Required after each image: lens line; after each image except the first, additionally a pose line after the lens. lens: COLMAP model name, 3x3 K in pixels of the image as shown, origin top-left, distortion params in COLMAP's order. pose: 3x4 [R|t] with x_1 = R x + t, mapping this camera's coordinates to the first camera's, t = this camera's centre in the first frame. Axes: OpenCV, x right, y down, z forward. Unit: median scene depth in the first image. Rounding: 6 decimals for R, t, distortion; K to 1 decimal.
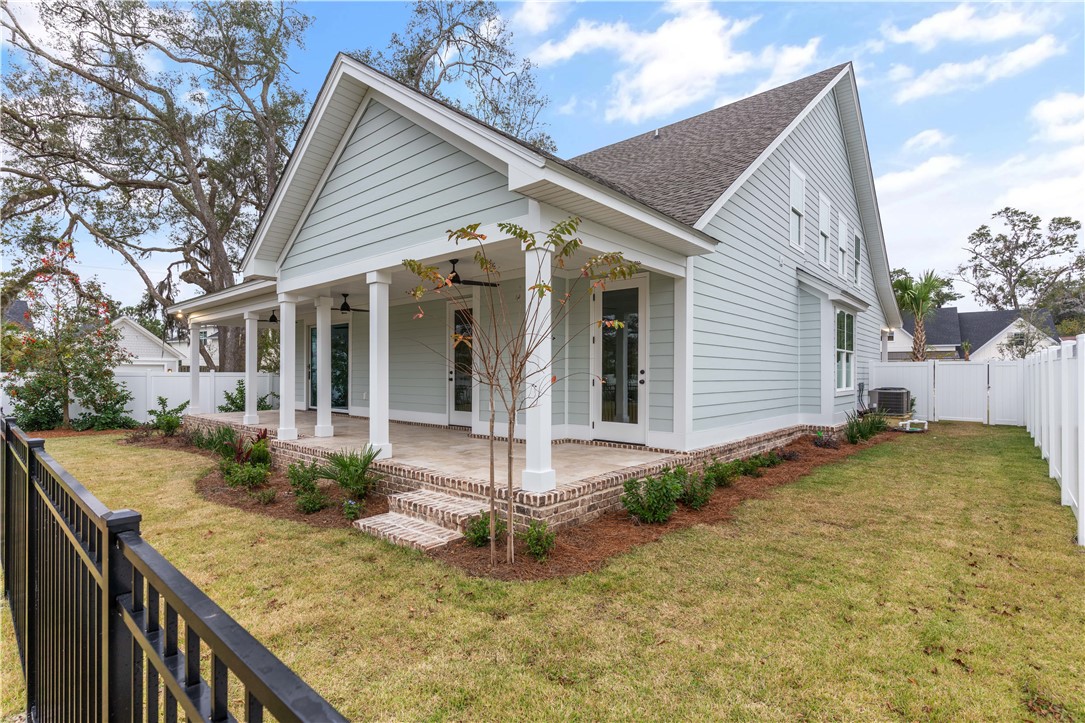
lens RADIAL K [[514.2, 0, 537.1], [0, 514.2, 363.0], [0, 0, 1]] dist [0.001152, 0.000337]
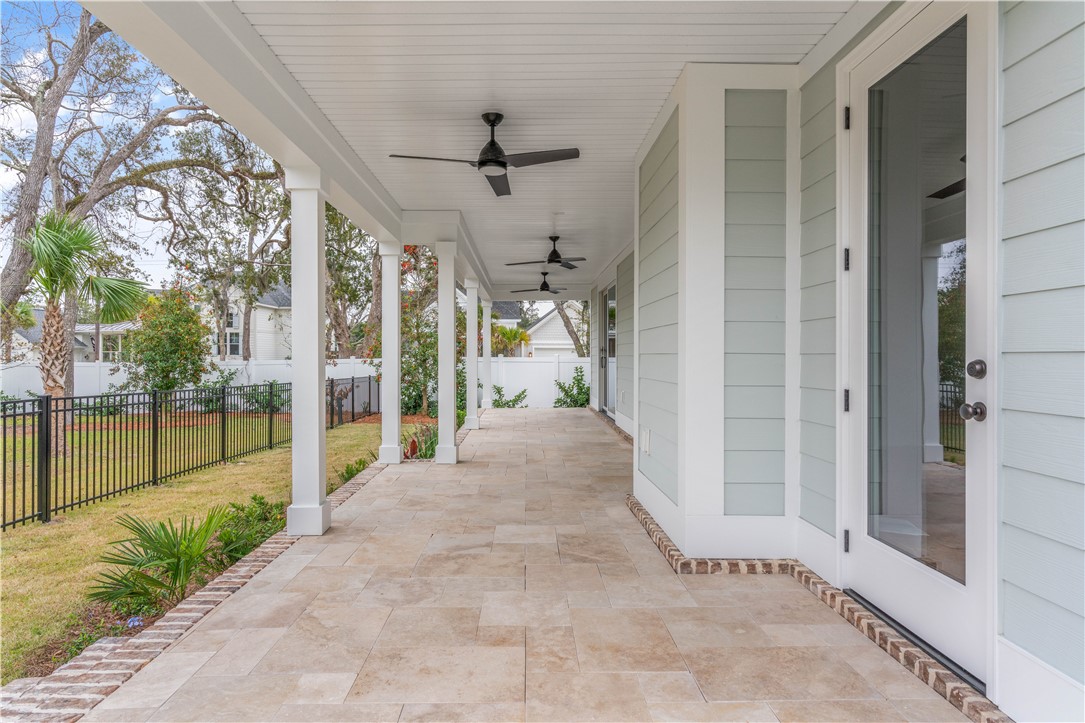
lens RADIAL K [[634.7, 0, 538.9], [0, 634.7, 349.2], [0, 0, 1]] dist [-0.000559, -0.000399]
pose [[0.675965, -0.005577, -0.736913, 0.264315], [0.009941, 0.999949, 0.001551, 0.005804], [0.736867, -0.008374, 0.675986, 0.618737]]
